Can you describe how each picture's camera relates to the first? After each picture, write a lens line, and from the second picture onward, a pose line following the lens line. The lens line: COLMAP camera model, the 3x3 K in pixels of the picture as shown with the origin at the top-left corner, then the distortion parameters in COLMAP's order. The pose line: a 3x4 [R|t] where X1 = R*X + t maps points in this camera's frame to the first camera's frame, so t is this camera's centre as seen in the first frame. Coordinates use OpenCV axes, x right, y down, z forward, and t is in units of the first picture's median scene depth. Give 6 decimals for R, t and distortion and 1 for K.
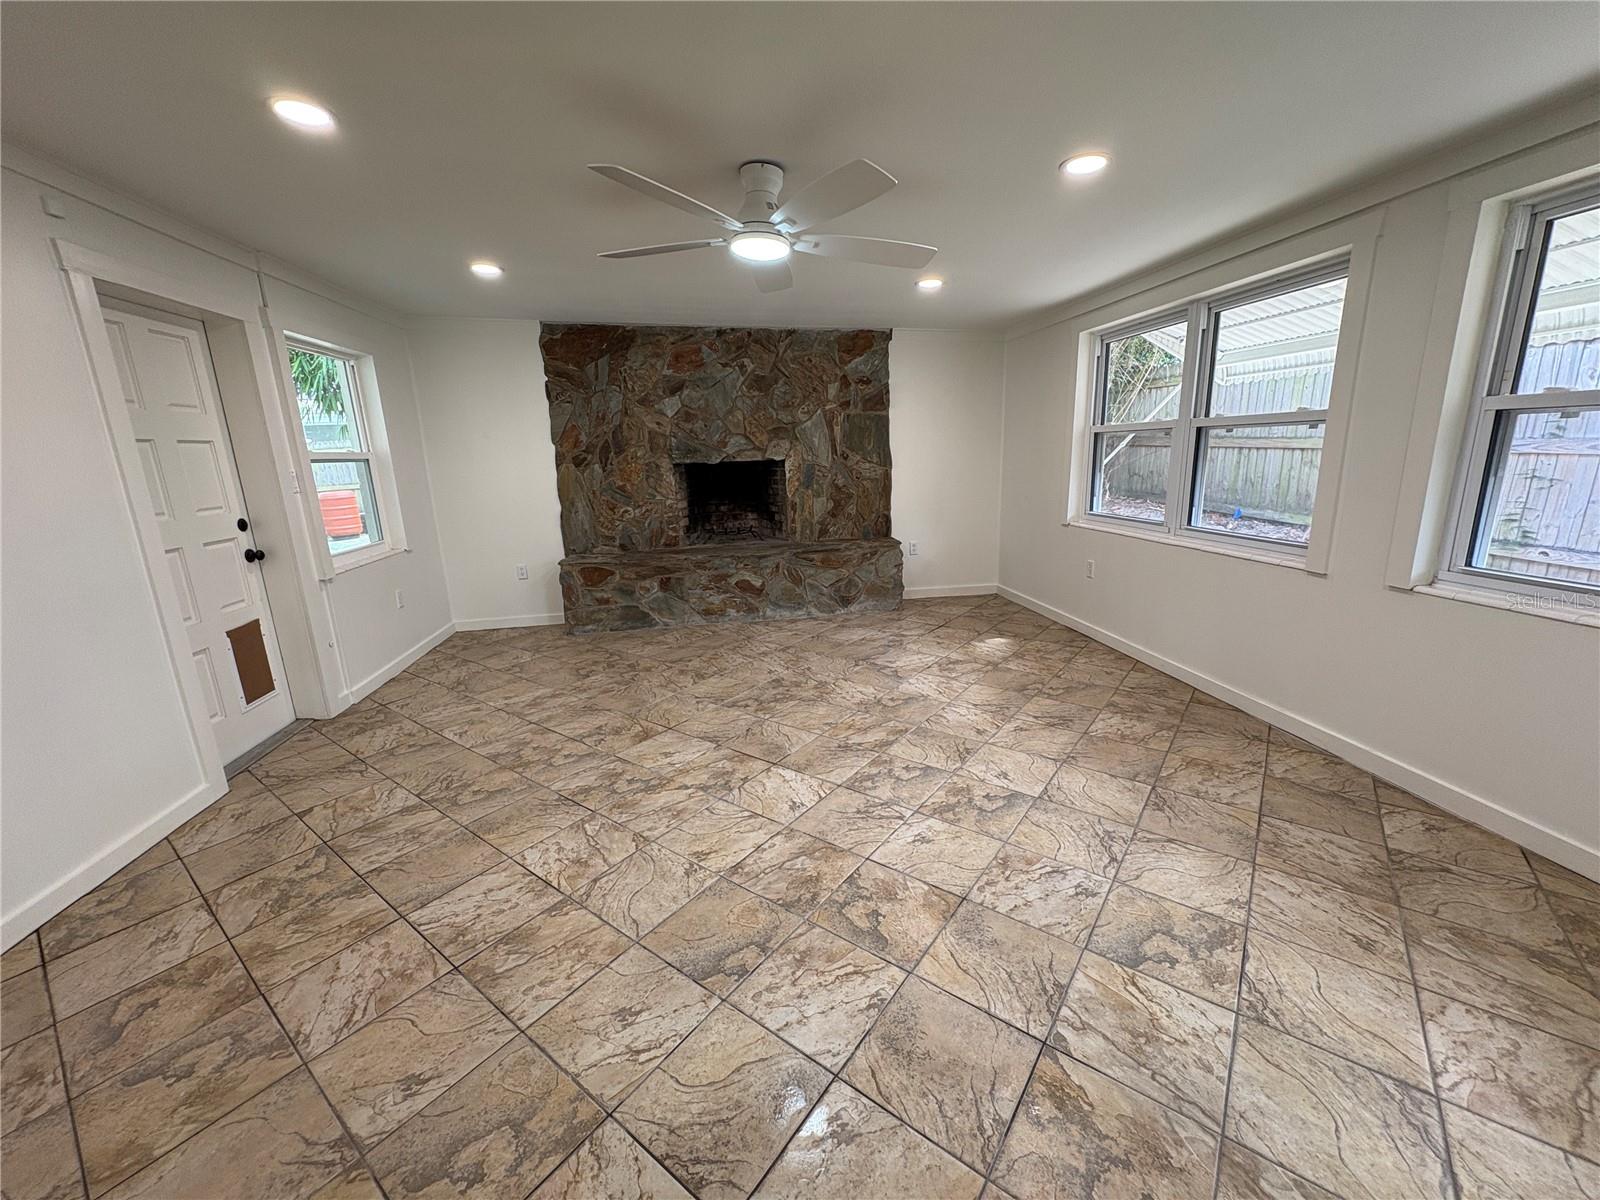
lens RADIAL K [[637.0, 0, 802.3], [0, 637.0, 603.3], [0, 0, 1]] dist [0.000279, 0.000490]
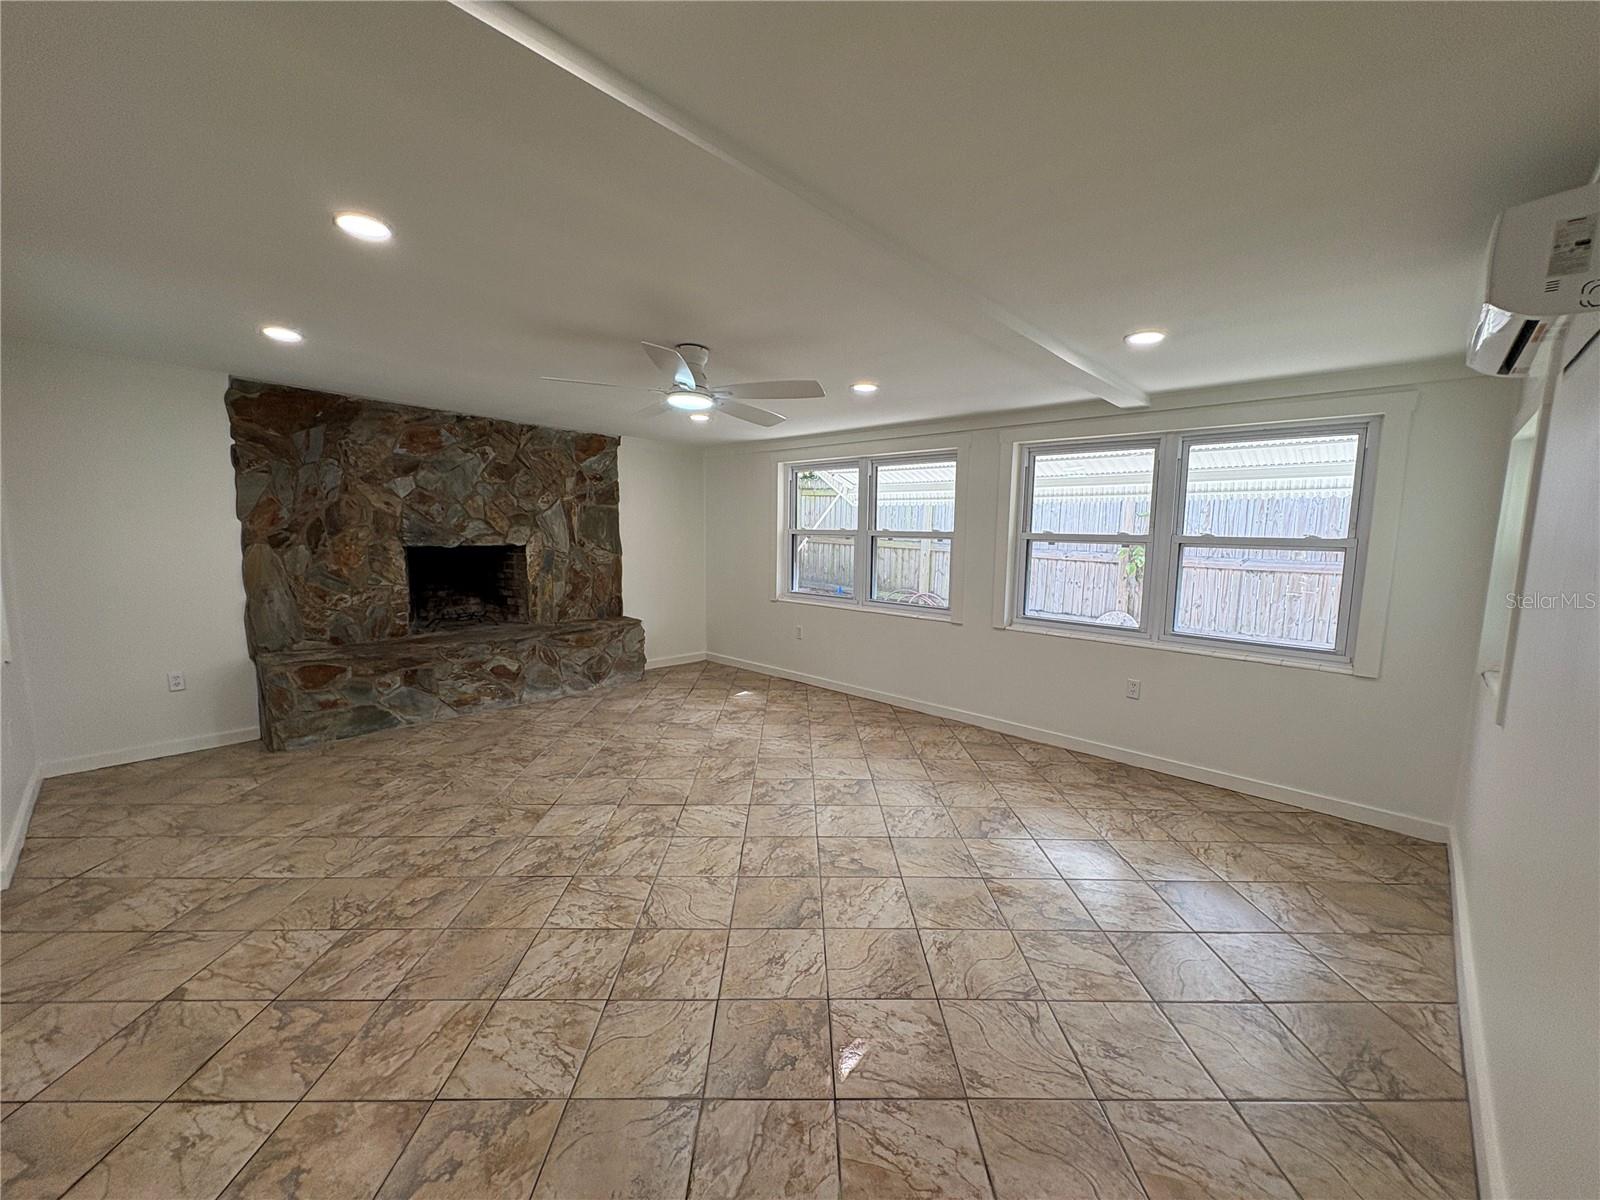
lens RADIAL K [[637.0, 0, 804.2], [0, 637.0, 606.0], [0, 0, 1]] dist [0.000279, 0.000490]
pose [[0.786752, -0.031844, 0.616447, -0.335268], [0.104902, 0.991039, -0.082688, 0.003223], [-0.608290, 0.129721, 0.783043, -0.066869]]
